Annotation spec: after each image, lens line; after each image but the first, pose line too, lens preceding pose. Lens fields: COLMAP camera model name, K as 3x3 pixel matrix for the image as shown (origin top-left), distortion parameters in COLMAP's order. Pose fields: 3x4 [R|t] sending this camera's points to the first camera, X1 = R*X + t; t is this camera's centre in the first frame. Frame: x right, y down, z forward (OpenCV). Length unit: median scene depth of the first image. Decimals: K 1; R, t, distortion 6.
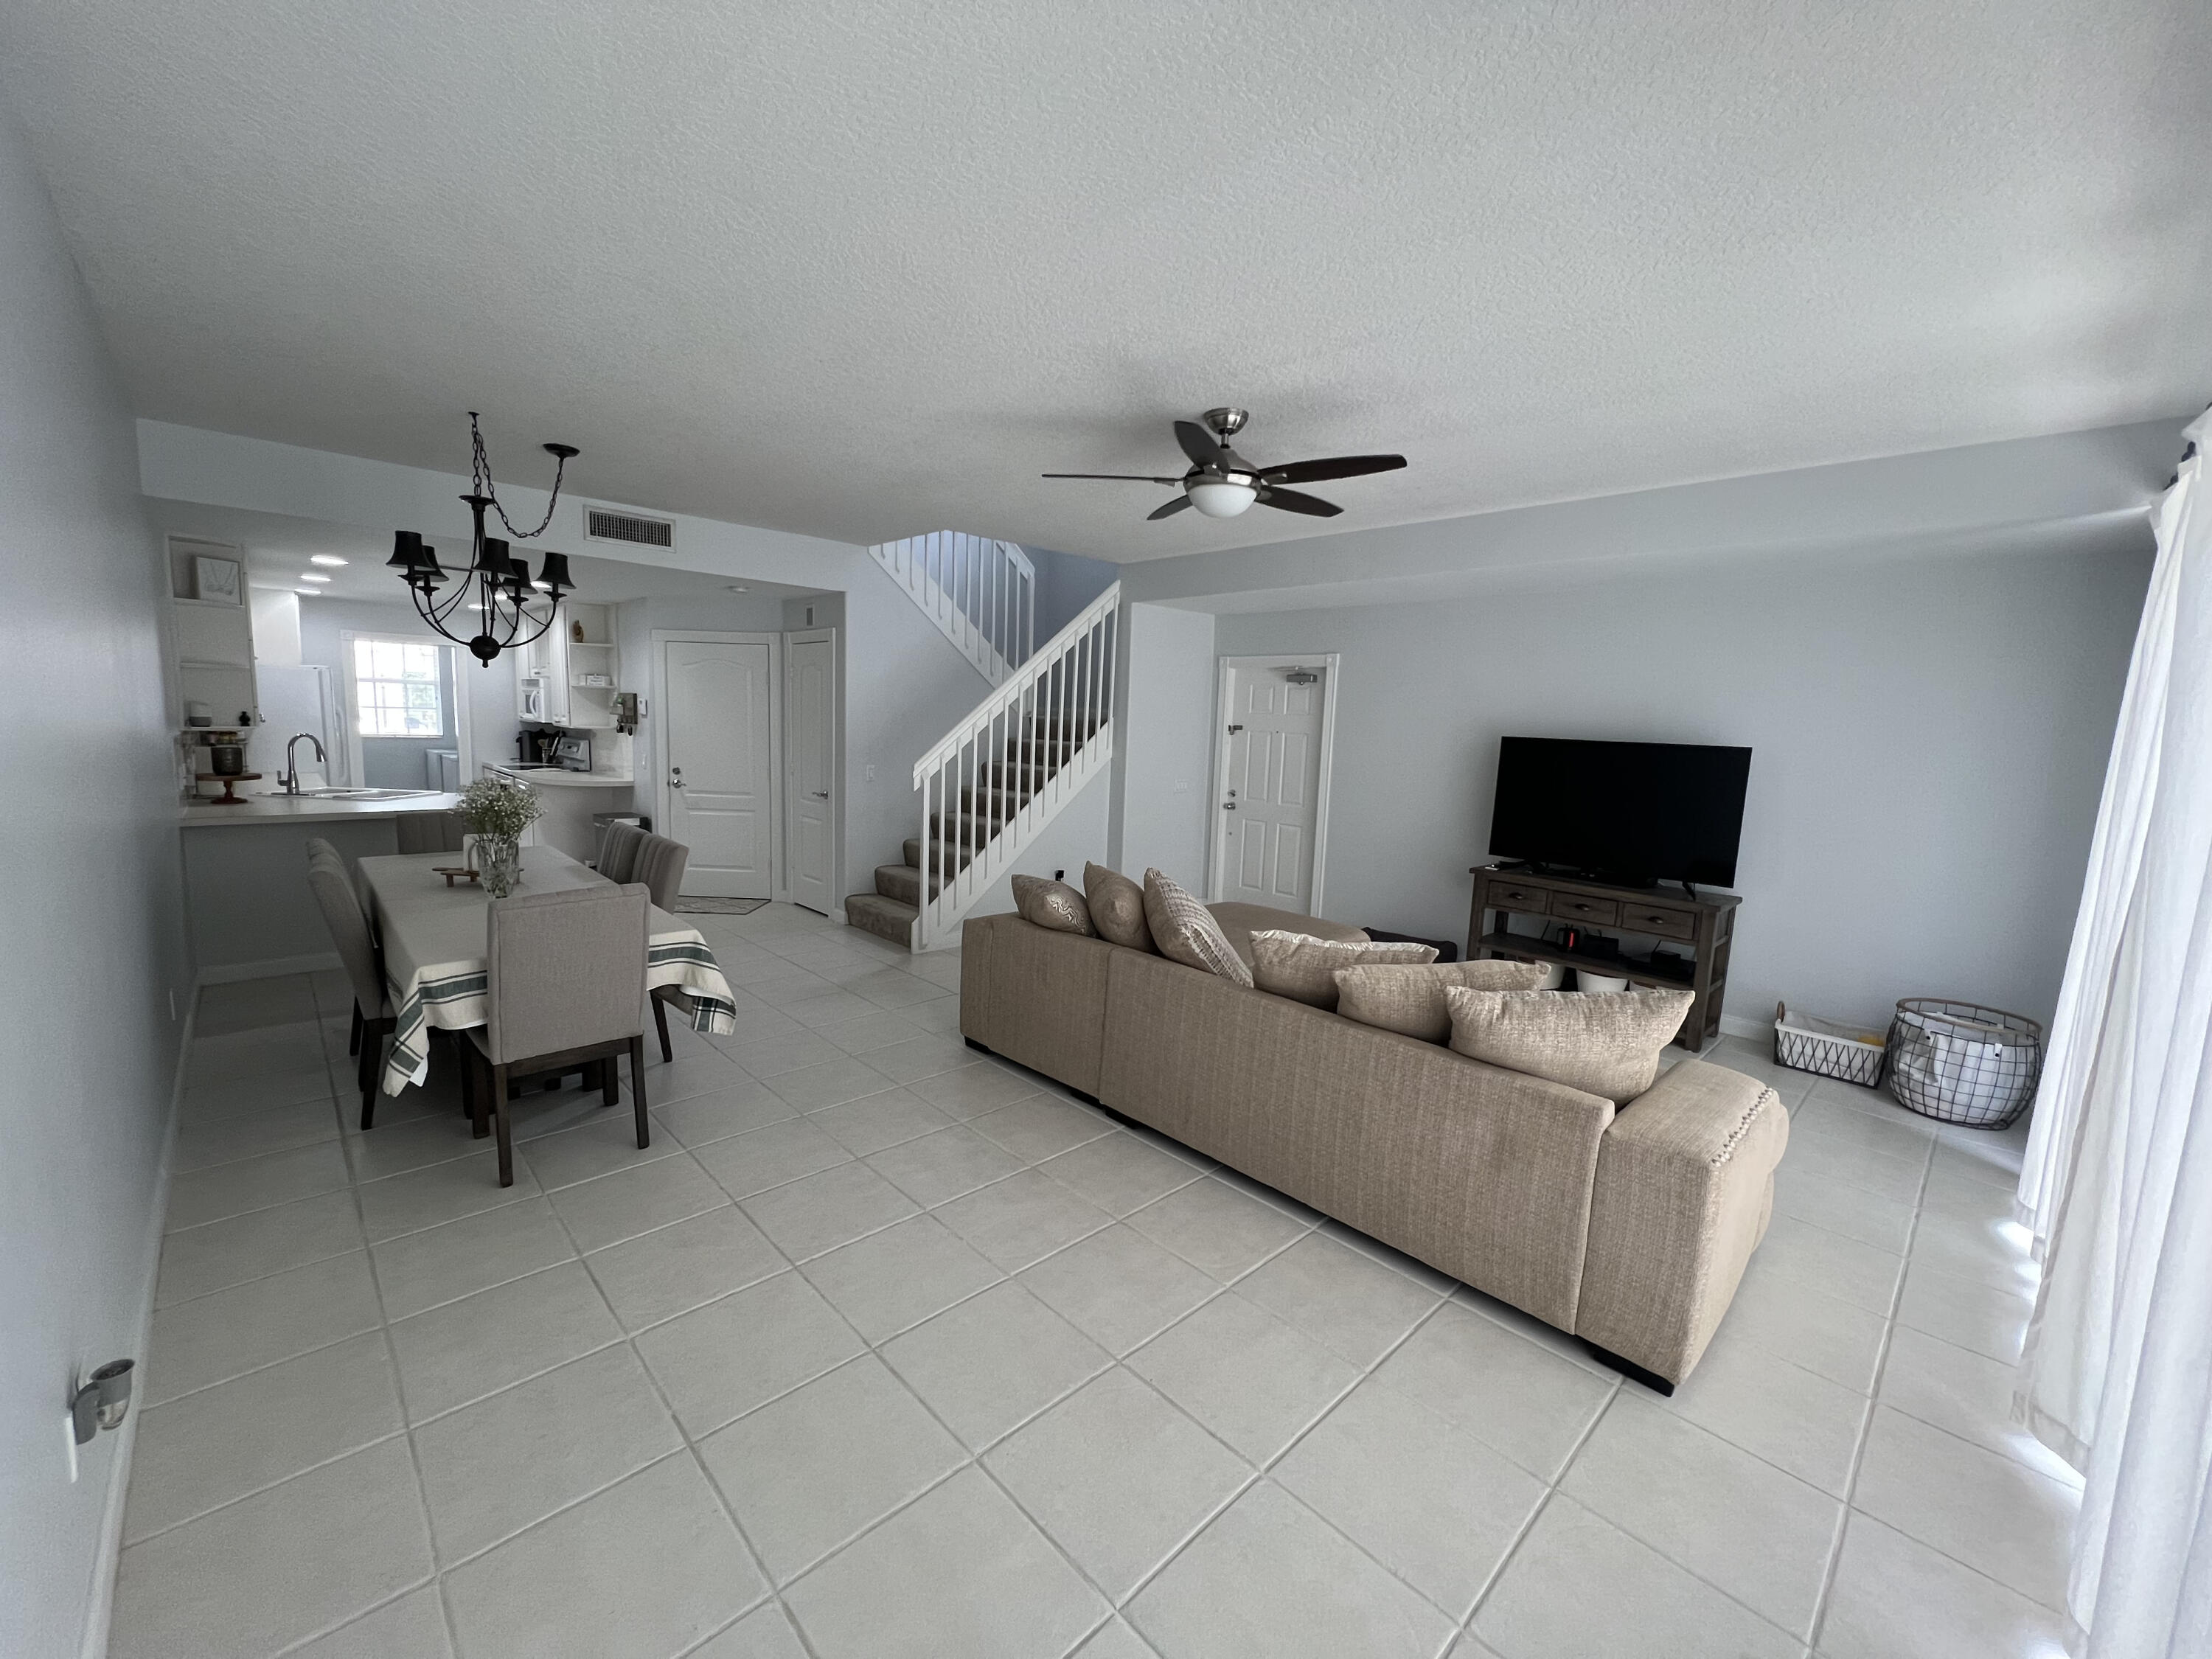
lens RADIAL K [[883.7, 0, 1105.7], [0, 883.7, 827.0], [0, 0, 1]] dist [-0.000272, -0.000082]
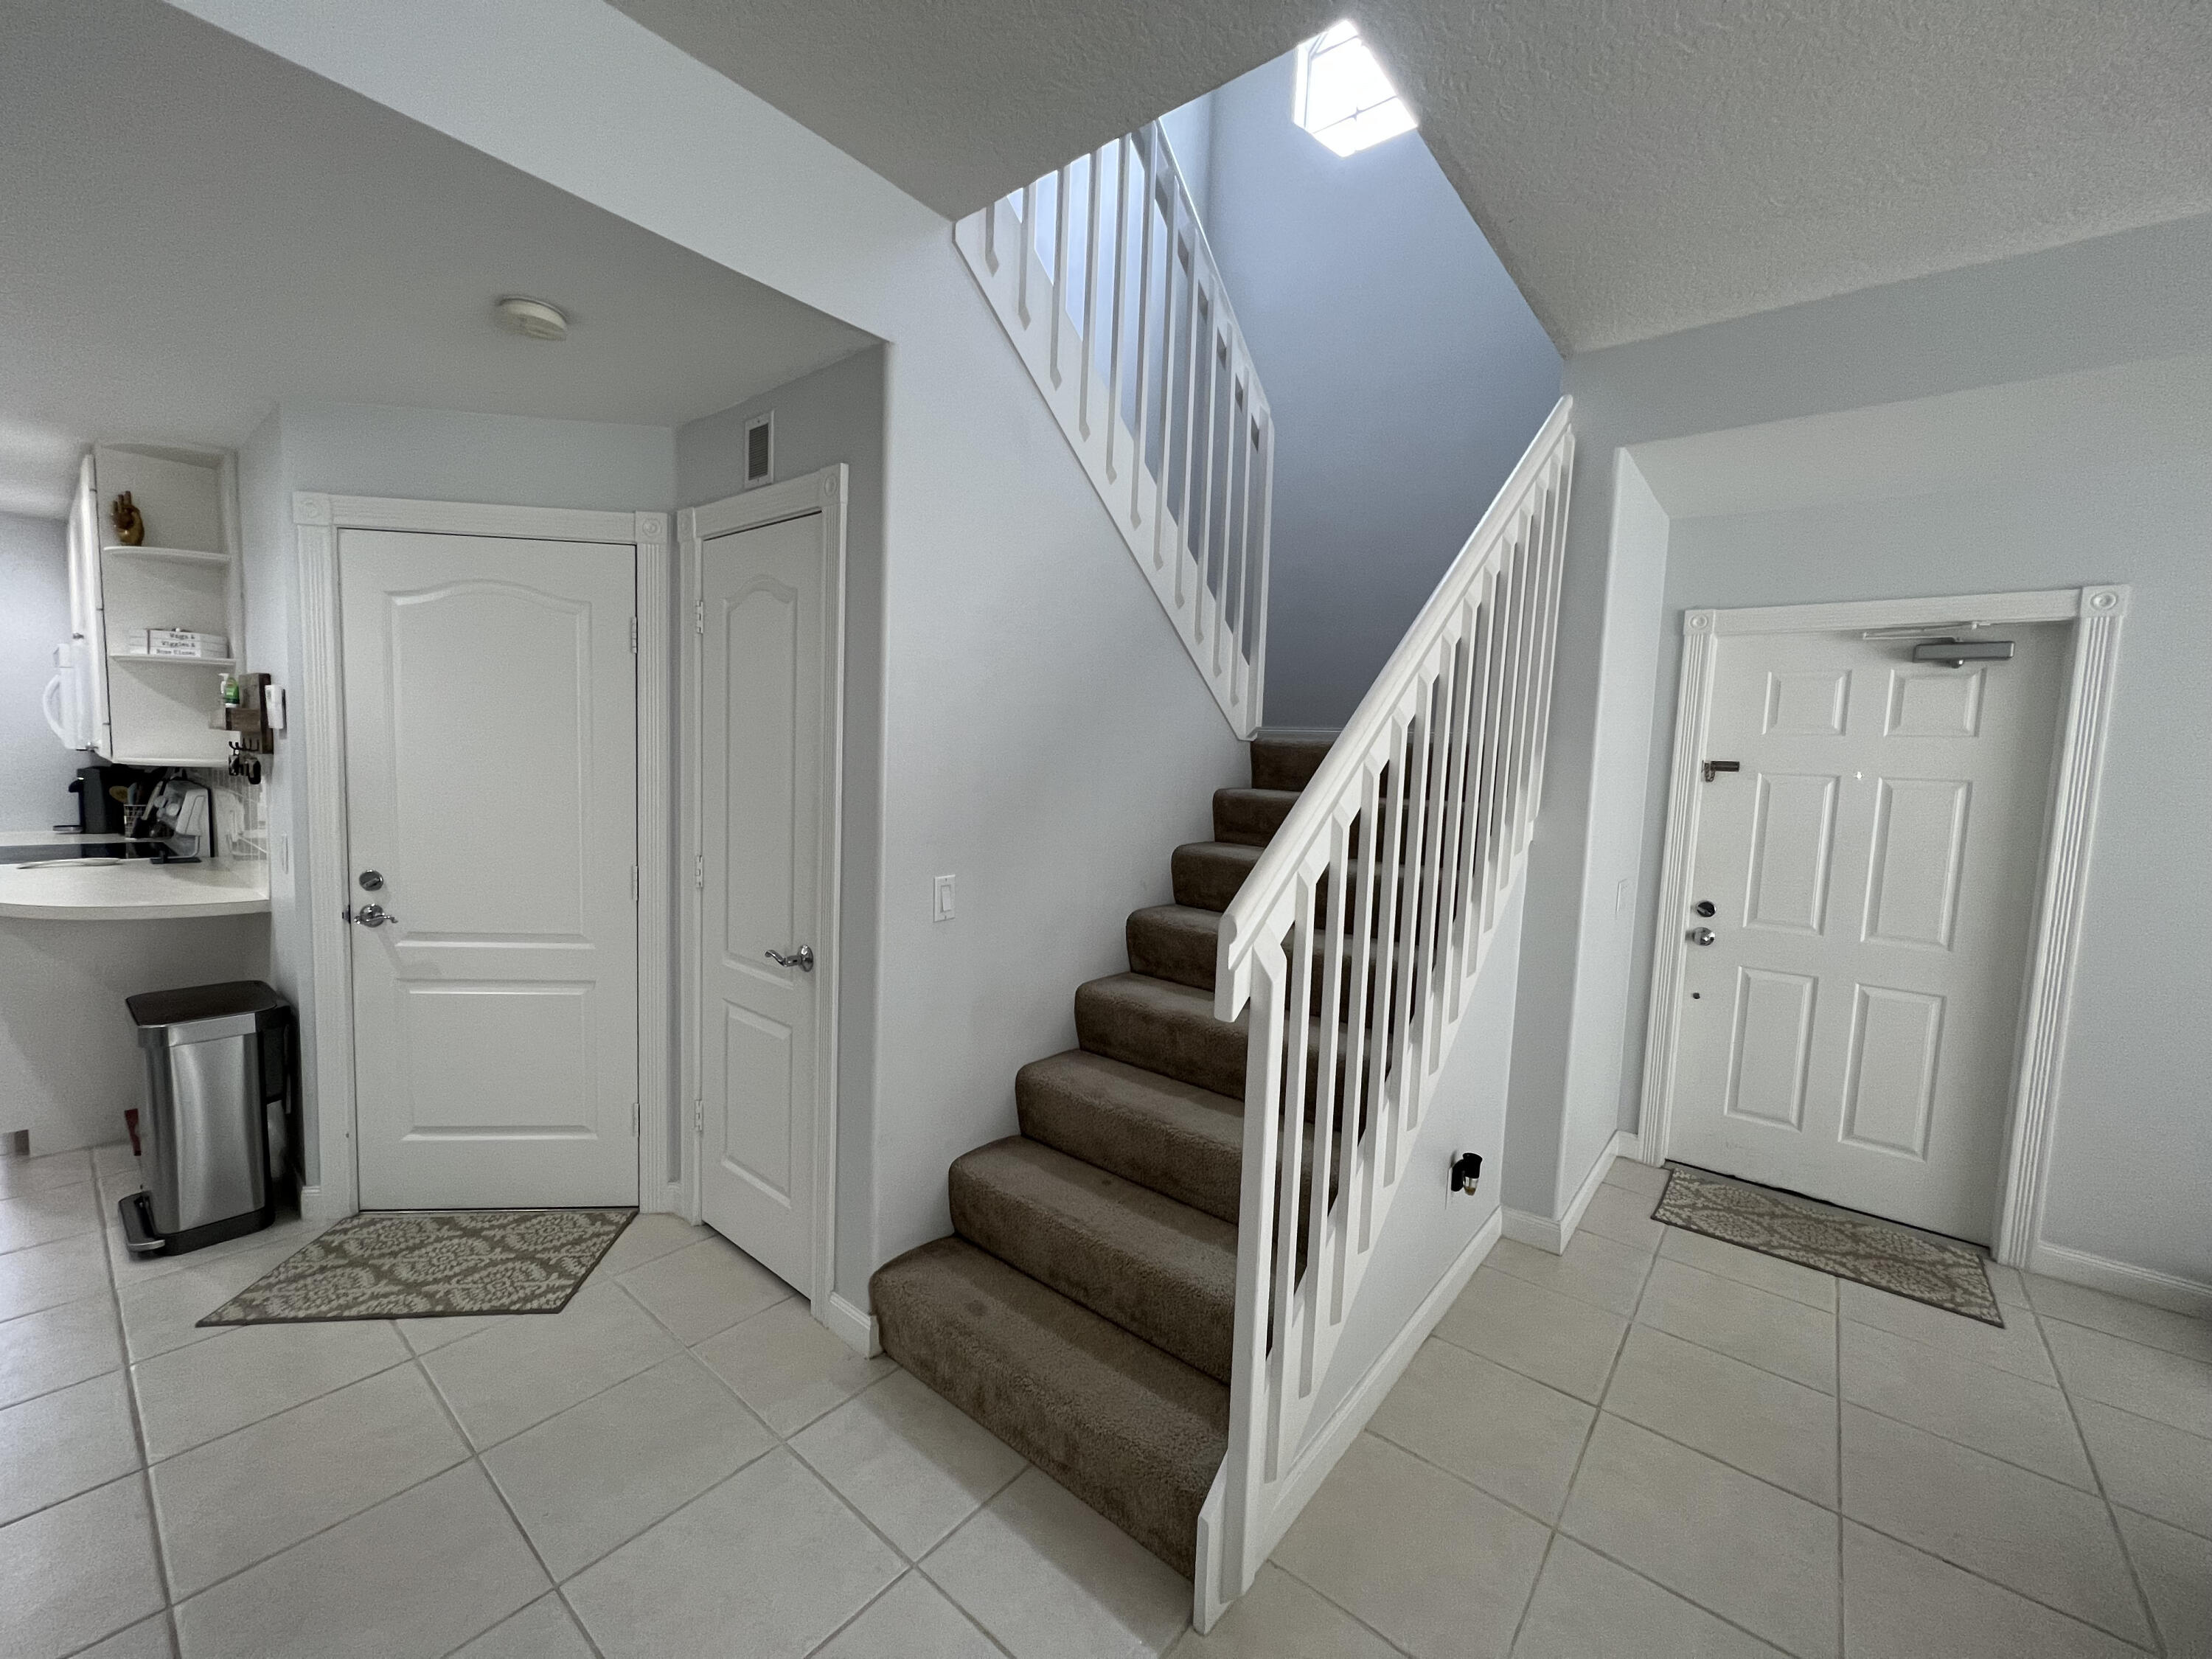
lens RADIAL K [[883.7, 0, 1105.7], [0, 883.7, 827.0], [0, 0, 1]] dist [-0.000272, -0.000082]
pose [[0.992887, -0.006198, 0.118901, -0.238359], [0.010617, 0.999275, -0.036566, -0.073176], [-0.118588, 0.037568, 0.992233, 0.632895]]
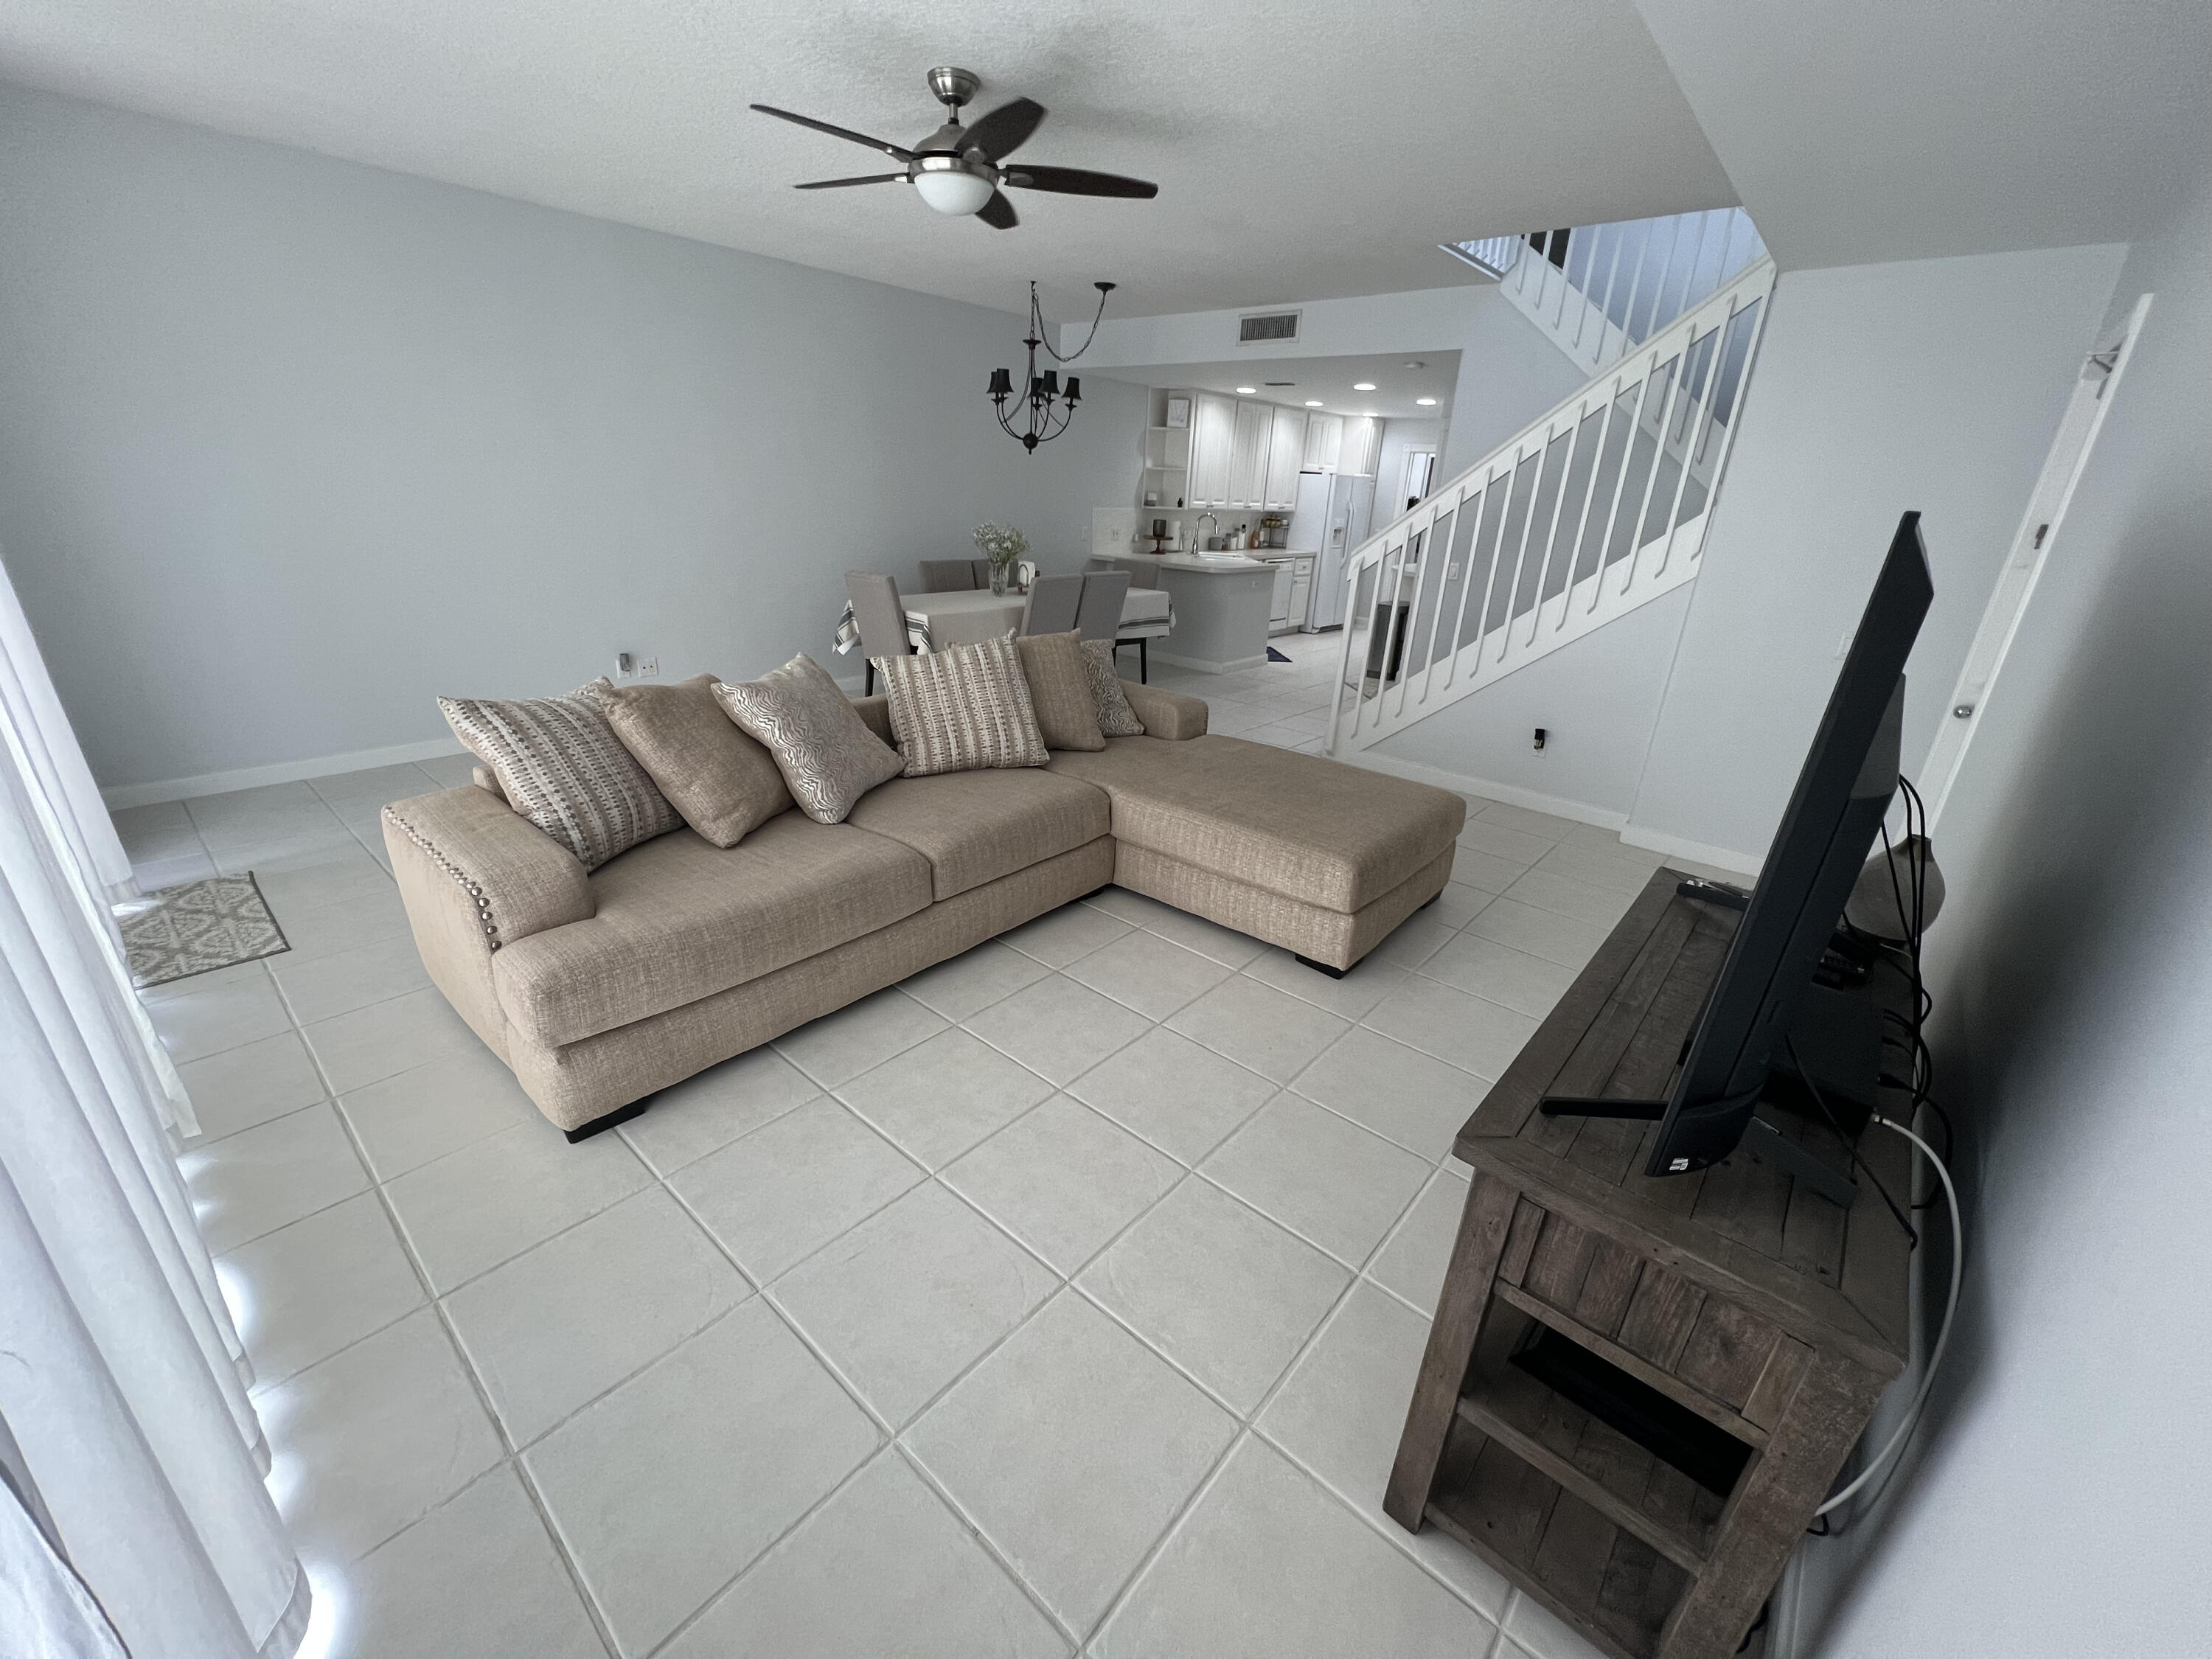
lens RADIAL K [[883.7, 0, 1105.7], [0, 883.7, 827.0], [0, 0, 1]] dist [-0.000272, -0.000082]
pose [[0.090223, 0.332490, -0.938781, 0.592894], [-0.165687, 0.934501, 0.315050, -0.041749], [0.982043, 0.127119, 0.139403, 0.556353]]
